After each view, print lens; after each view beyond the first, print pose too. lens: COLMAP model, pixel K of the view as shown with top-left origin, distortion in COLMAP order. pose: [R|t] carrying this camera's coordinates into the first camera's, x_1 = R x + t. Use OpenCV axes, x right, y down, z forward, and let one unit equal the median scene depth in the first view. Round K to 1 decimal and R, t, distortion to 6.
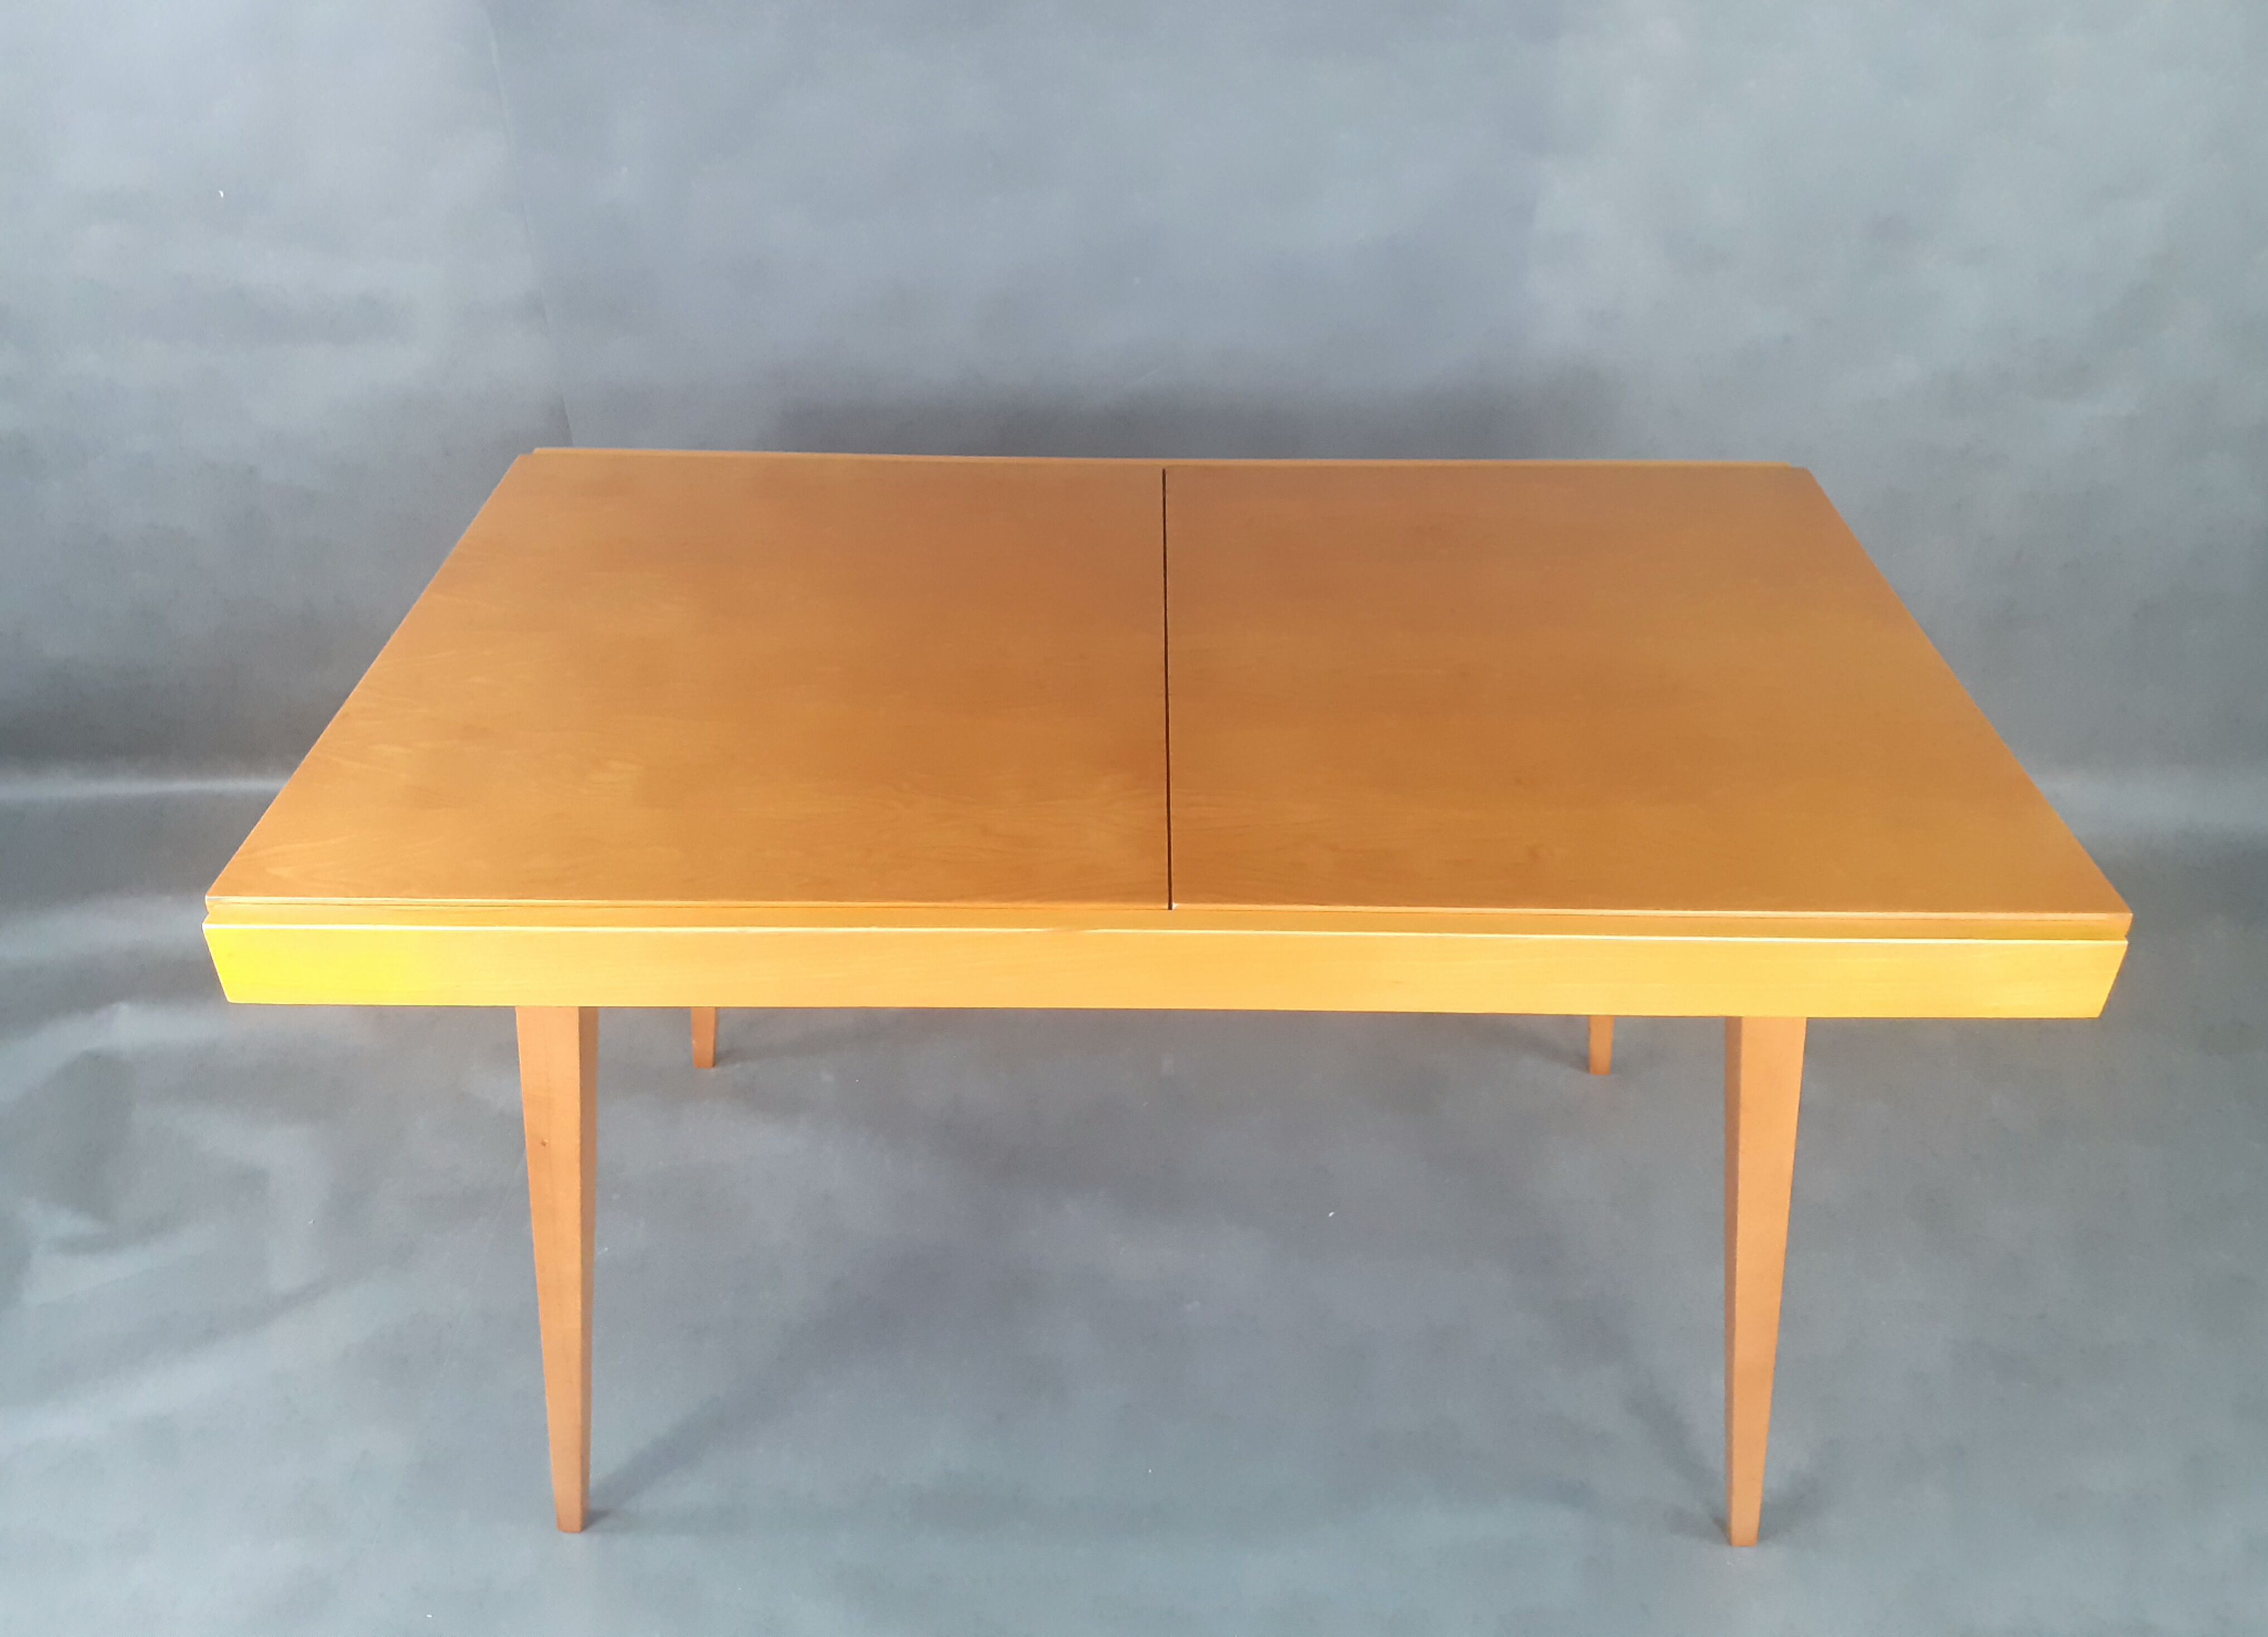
lens RADIAL K [[1799.2, 0, 1134.0], [0, 1799.2, 818.5], [0, 0, 1]] dist [0.002543, -0.004292]
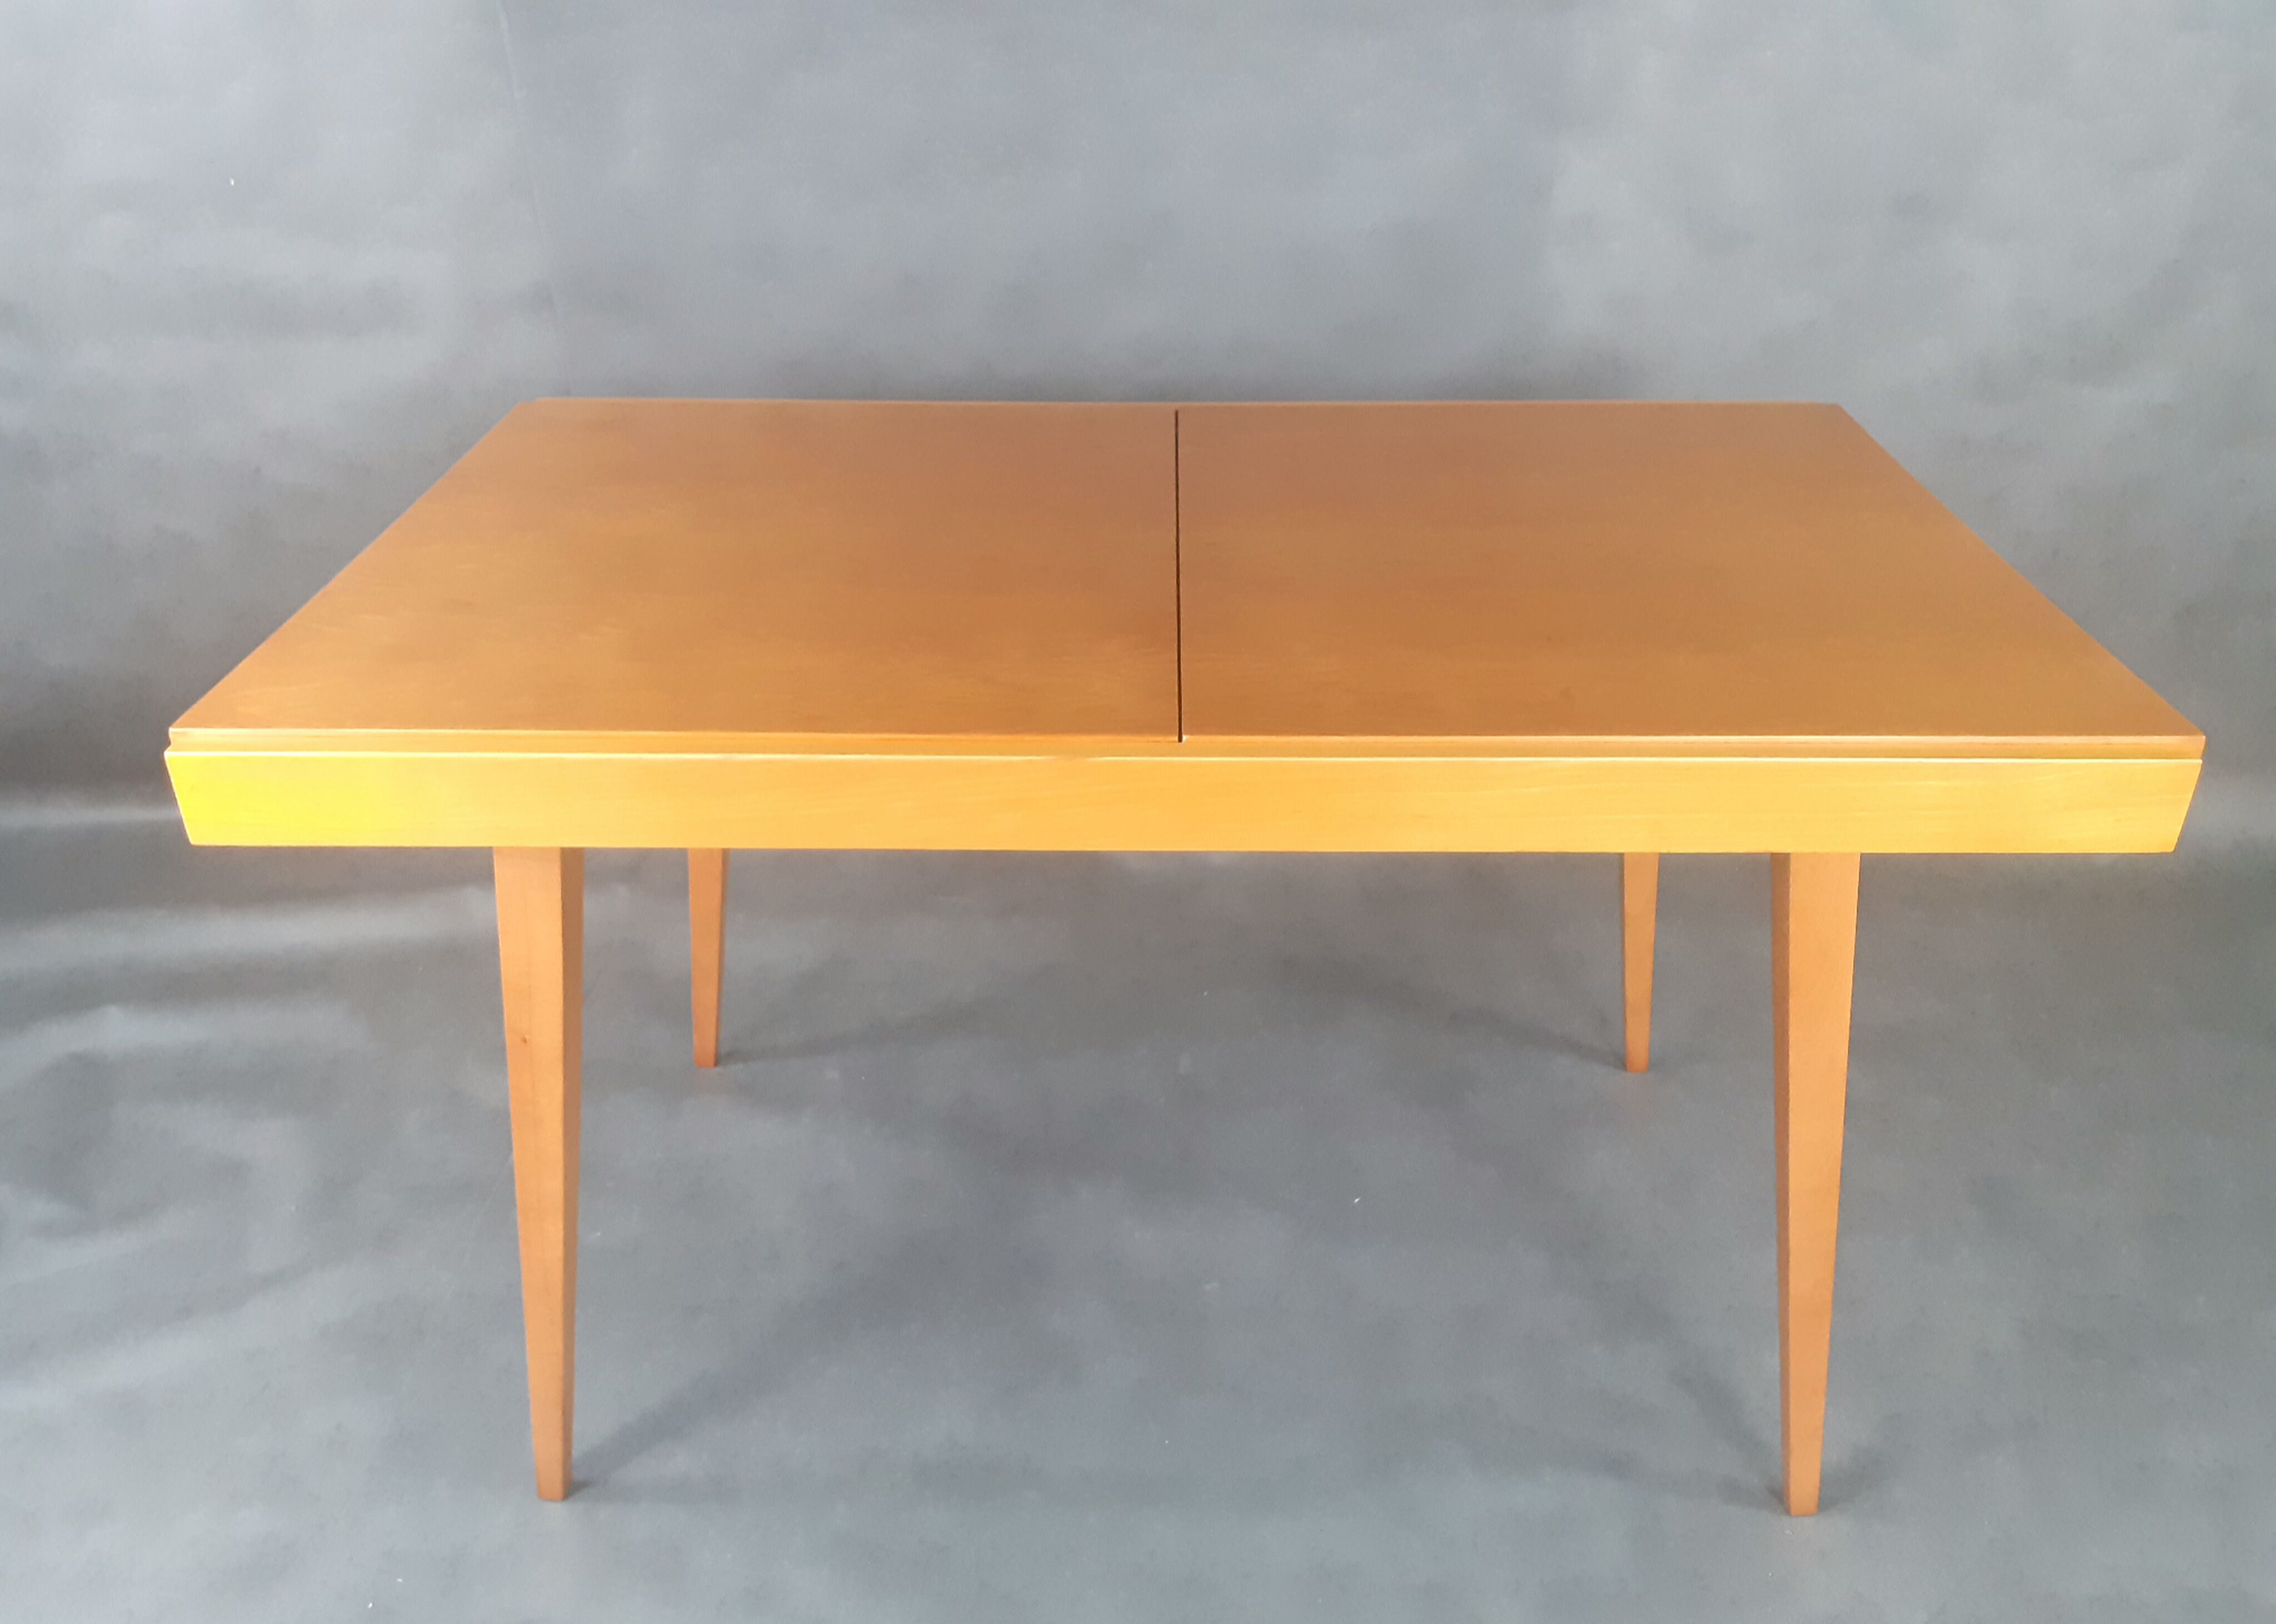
lens RADIAL K [[1809.2, 0, 1129.9], [0, 1809.2, 860.1], [0, 0, 1]] dist [0.000307, -0.005533]
pose [[0.999880, -0.004825, -0.014731, 0.004603], [0.003896, 0.998043, -0.062416, 0.108272], [0.015004, 0.062352, 0.997941, 0.033911]]
